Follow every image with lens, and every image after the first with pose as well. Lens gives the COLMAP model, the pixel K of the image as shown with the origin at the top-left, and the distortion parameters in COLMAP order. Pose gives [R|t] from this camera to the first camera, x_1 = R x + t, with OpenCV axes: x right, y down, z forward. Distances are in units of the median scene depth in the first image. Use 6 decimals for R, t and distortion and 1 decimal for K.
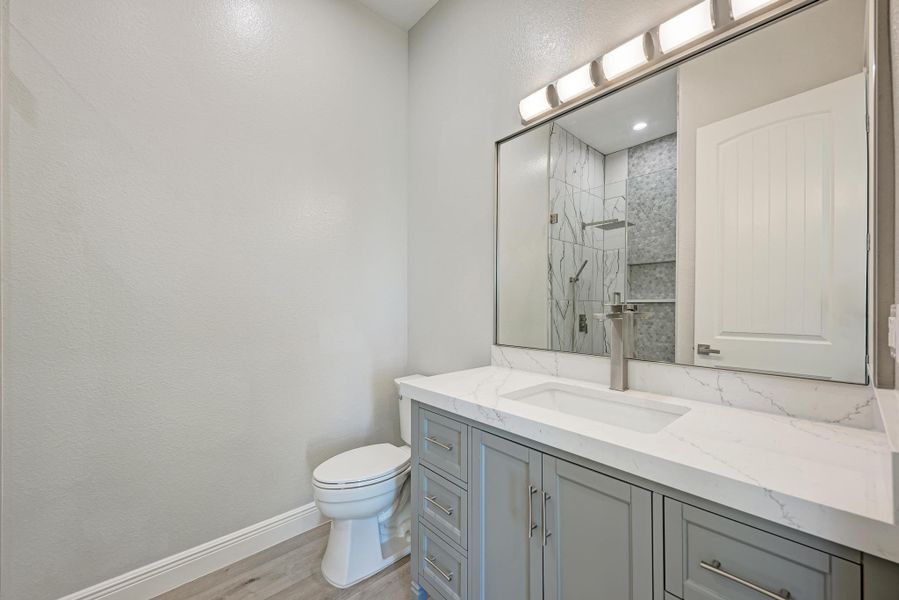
lens RADIAL K [[382.3, 0, 464.6], [0, 382.3, 301.8], [0, 0, 1]] dist [0.045959, -0.000166]
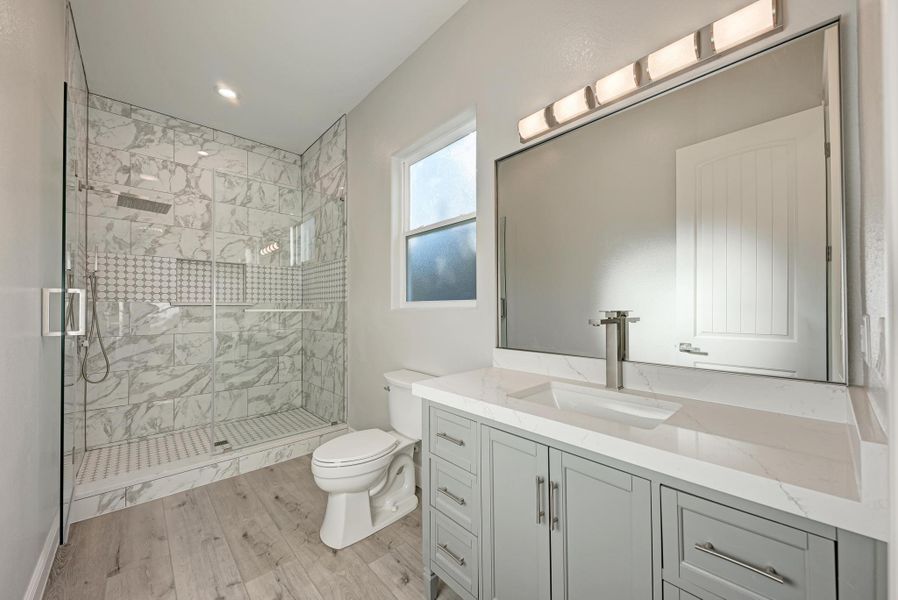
lens RADIAL K [[324.9, 0, 450.2], [0, 324.9, 305.1], [0, 0, 1]] dist [0.019068, -0.006584]
pose [[0.999470, -0.000231, 0.032539, -0.091655], [0.000331, 0.999995, -0.003077, 0.001769], [-0.032538, 0.003086, 0.999466, 0.099920]]
